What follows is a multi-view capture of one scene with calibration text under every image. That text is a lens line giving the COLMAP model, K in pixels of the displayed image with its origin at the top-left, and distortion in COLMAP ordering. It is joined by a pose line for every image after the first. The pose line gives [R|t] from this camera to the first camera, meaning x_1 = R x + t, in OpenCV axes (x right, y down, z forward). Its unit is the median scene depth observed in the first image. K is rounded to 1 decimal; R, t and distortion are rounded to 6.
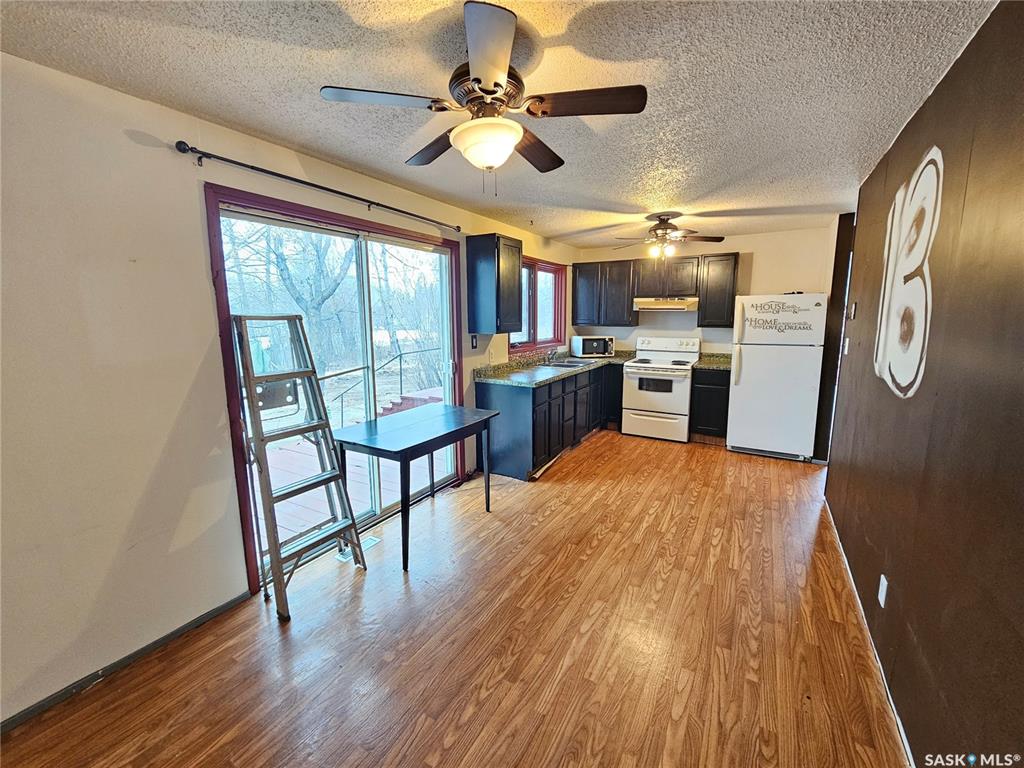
lens RADIAL K [[423.5, 0, 512.7], [0, 423.5, 379.5], [0, 0, 1]] dist [0.002161, 0.000017]
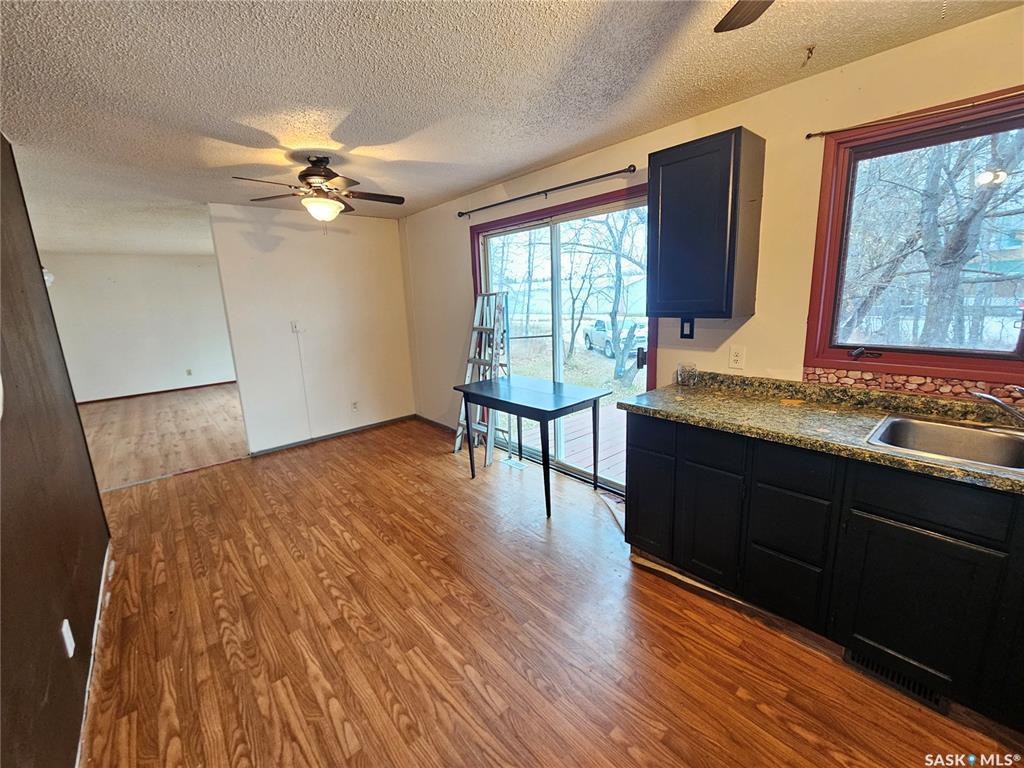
lens RADIAL K [[423.5, 0, 512.3], [0, 423.5, 378.6], [0, 0, 1]] dist [0.002161, 0.000017]
pose [[-0.316448, 0.203632, -0.926496, 0.924489], [-0.103887, 0.963374, 0.247220, -0.223139], [0.942904, 0.174483, -0.283704, 1.444833]]
